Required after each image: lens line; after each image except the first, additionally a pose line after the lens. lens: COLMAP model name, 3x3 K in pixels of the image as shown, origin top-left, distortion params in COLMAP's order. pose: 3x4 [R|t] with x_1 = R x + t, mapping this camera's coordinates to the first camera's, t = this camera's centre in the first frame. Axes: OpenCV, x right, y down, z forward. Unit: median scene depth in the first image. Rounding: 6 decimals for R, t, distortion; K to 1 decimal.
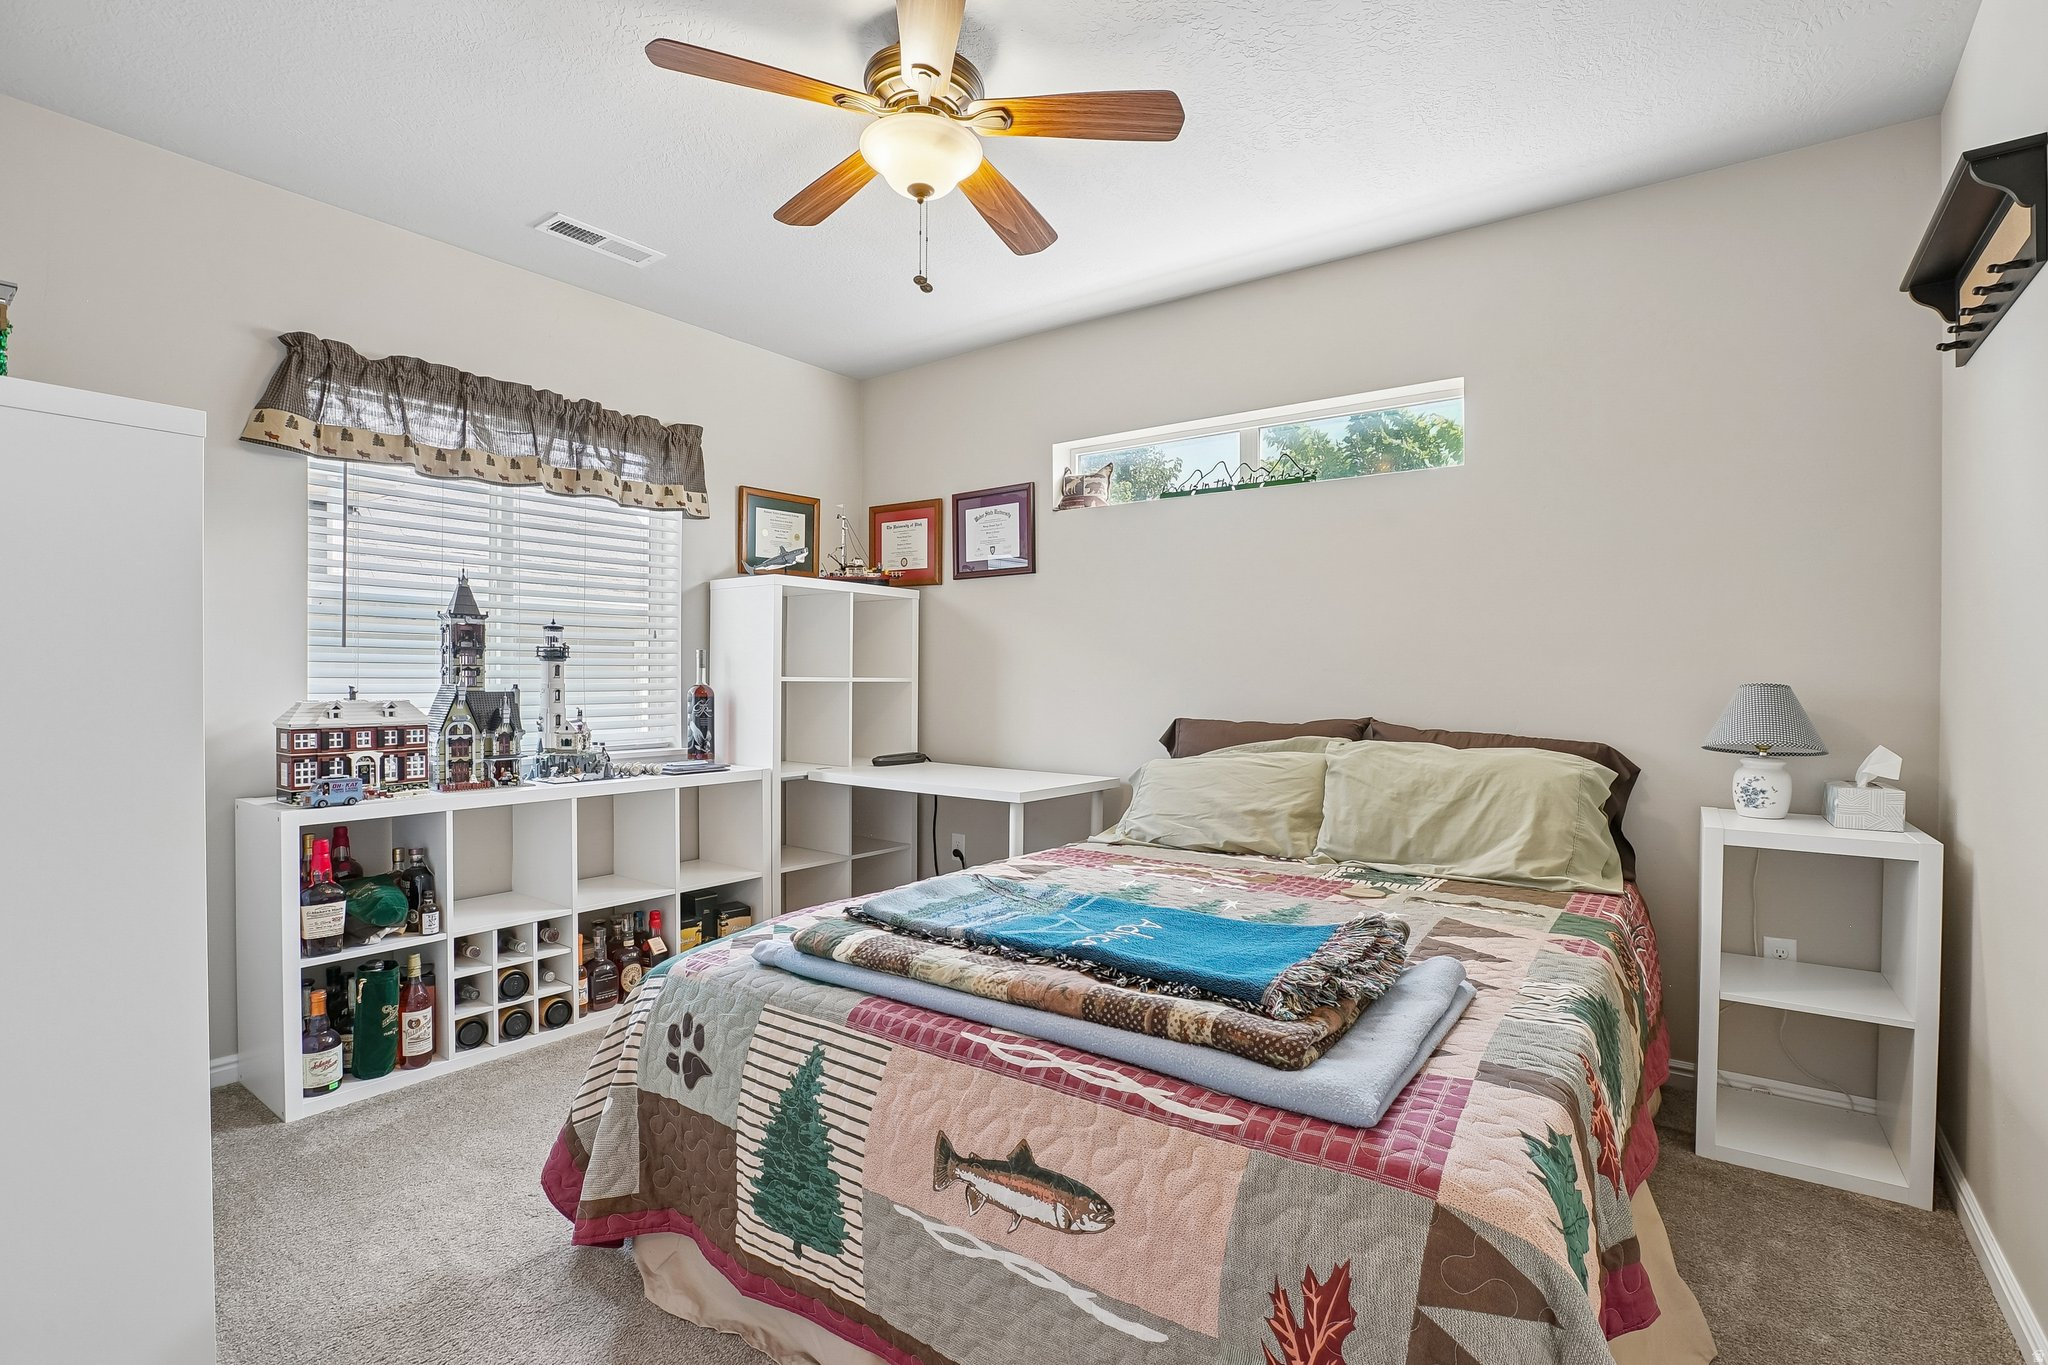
lens RADIAL K [[962.7, 0, 1030.6], [0, 962.7, 679.6], [0, 0, 1]] dist [-0.049592, 0.027220]
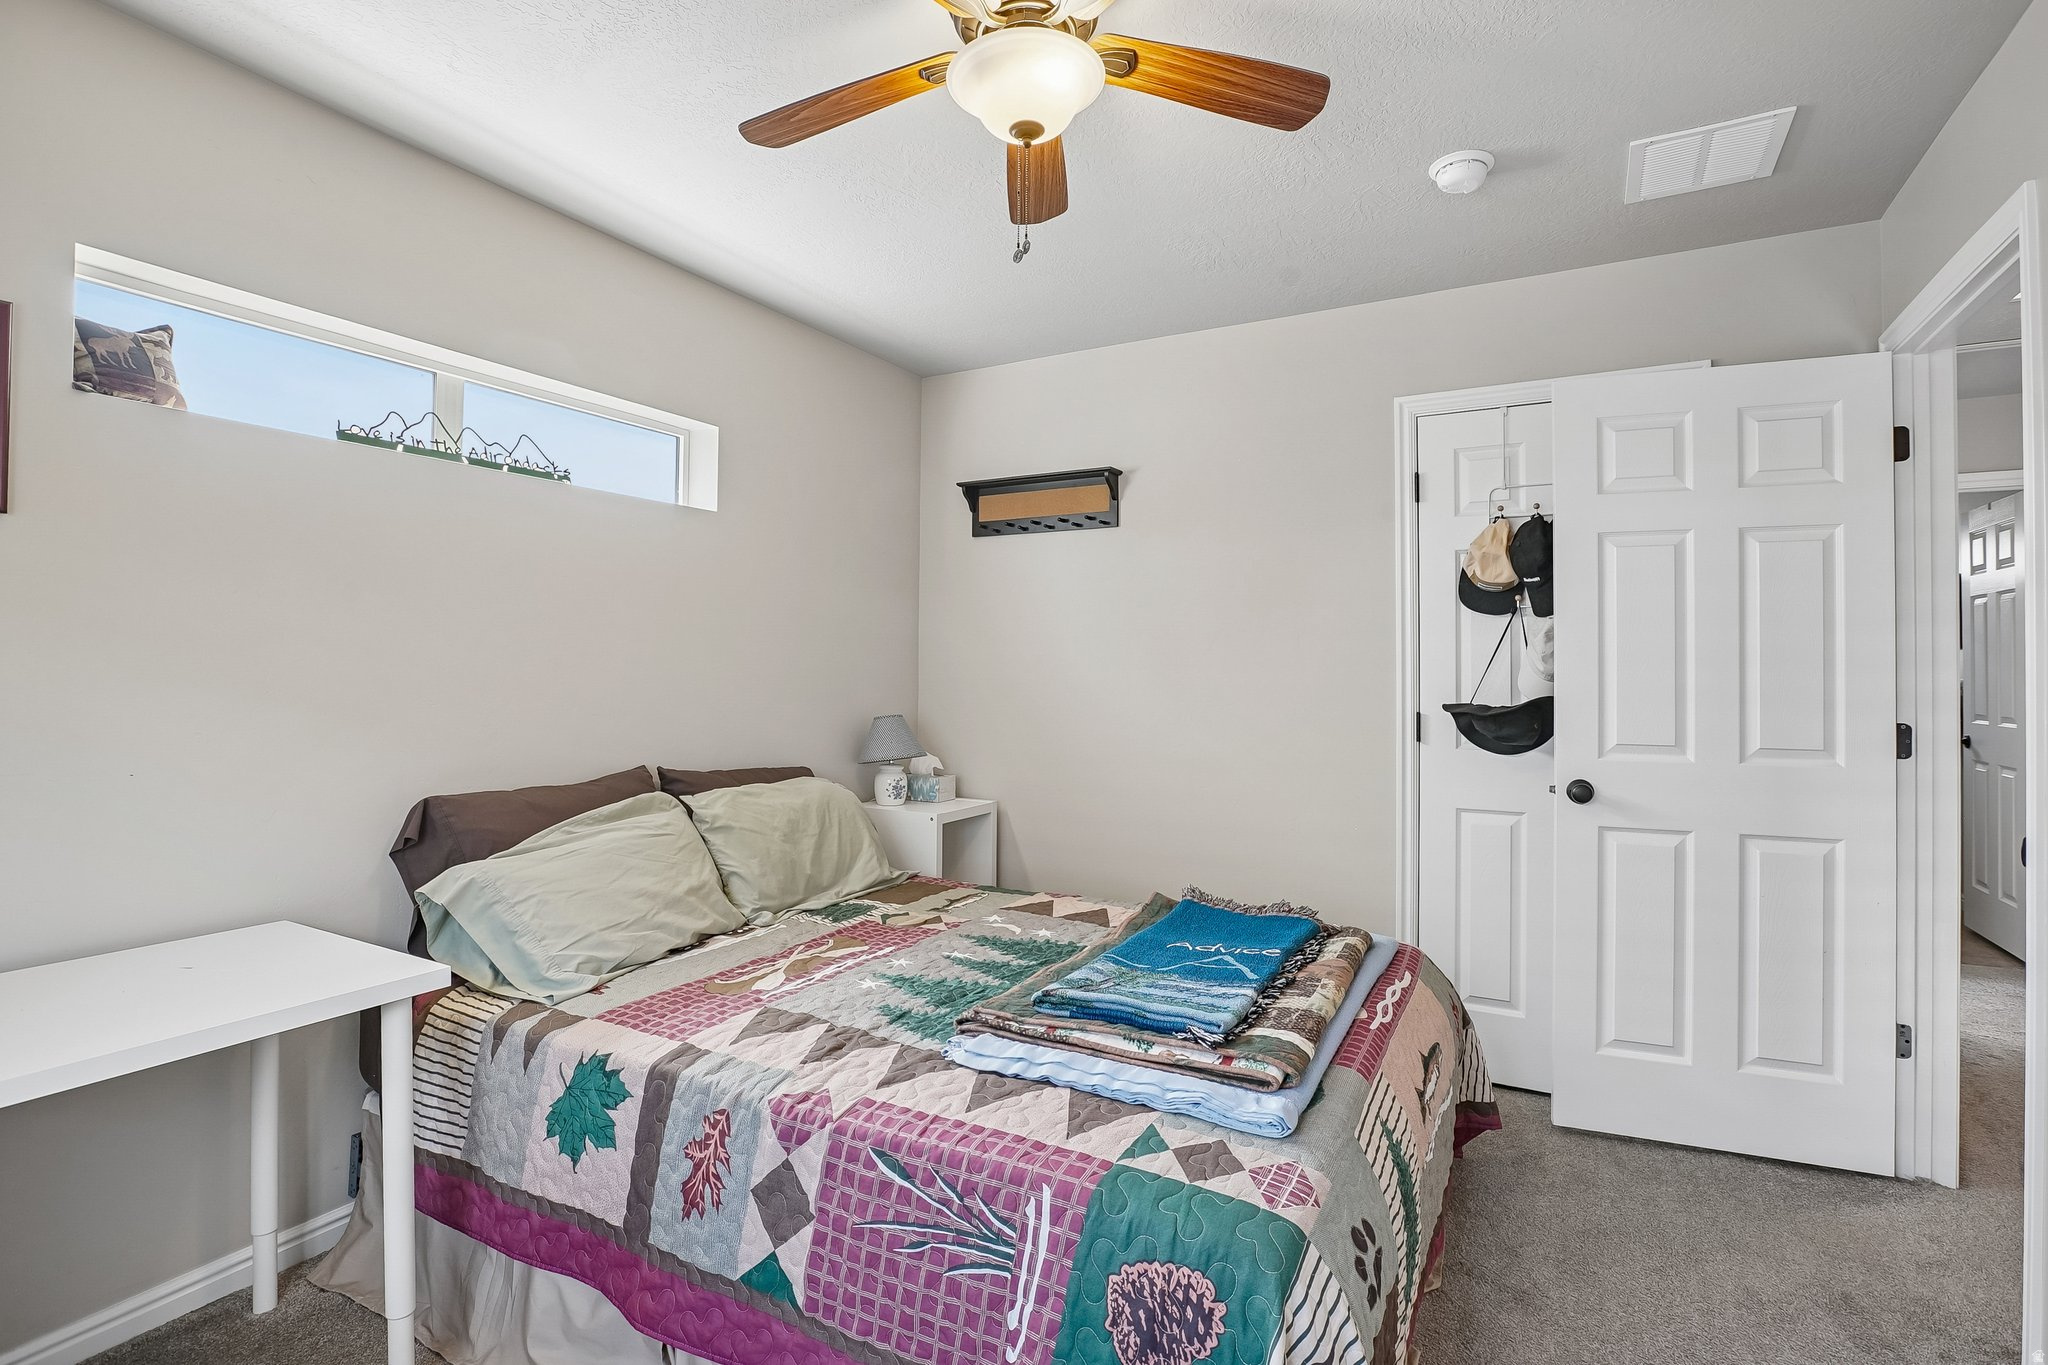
lens RADIAL K [[962.7, 0, 1030.6], [0, 962.7, 679.6], [0, 0, 1]] dist [-0.049592, 0.027220]
pose [[-0.121462, -0.006892, 0.992572, -0.541896], [0.003113, 0.999968, 0.007324, -0.044360], [-0.992591, 0.003979, -0.121436, 0.693058]]
